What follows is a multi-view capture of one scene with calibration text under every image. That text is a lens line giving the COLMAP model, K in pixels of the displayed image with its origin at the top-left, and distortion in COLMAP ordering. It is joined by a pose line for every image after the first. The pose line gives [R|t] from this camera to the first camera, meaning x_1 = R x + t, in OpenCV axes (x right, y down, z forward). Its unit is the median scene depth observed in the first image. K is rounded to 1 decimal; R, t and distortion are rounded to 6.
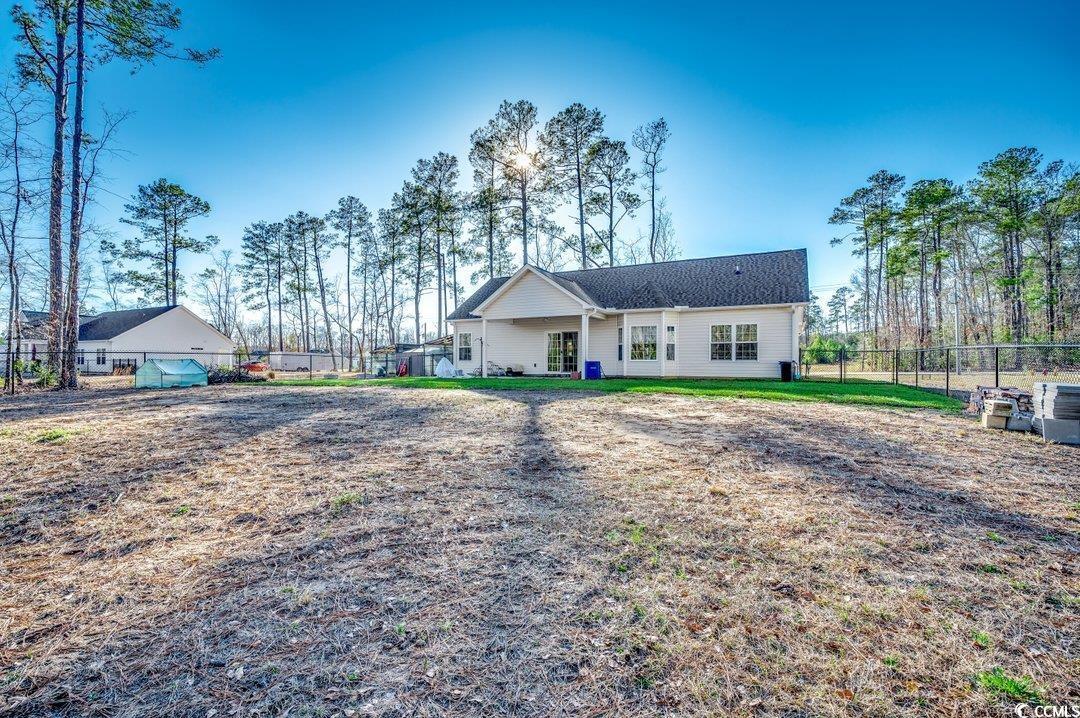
lens RADIAL K [[482.9, 0, 540.3], [0, 482.9, 361.8], [0, 0, 1]] dist [-0.002621, -0.000345]
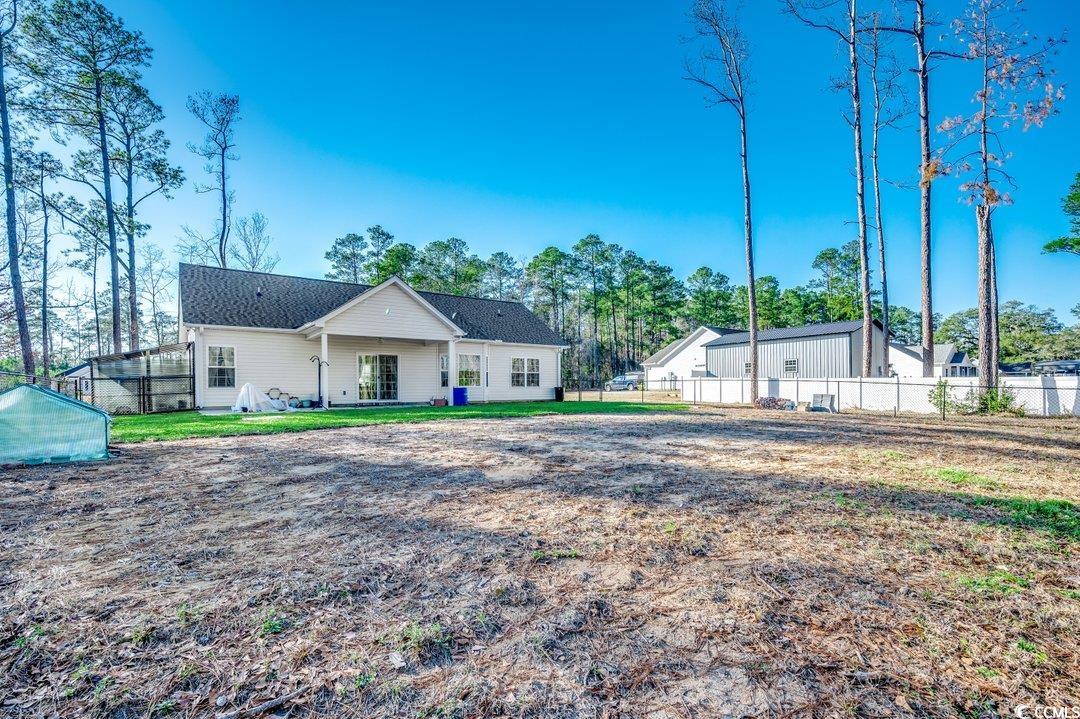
lens RADIAL K [[498.3, 0, 540.8], [0, 498.3, 391.6], [0, 0, 1]] dist [-0.001198, -0.000153]
pose [[0.439367, -0.009030, 0.898262, -0.649112], [0.004455, 0.999959, 0.007874, 0.000038], [-0.898297, 0.000543, 0.439389, 0.338463]]
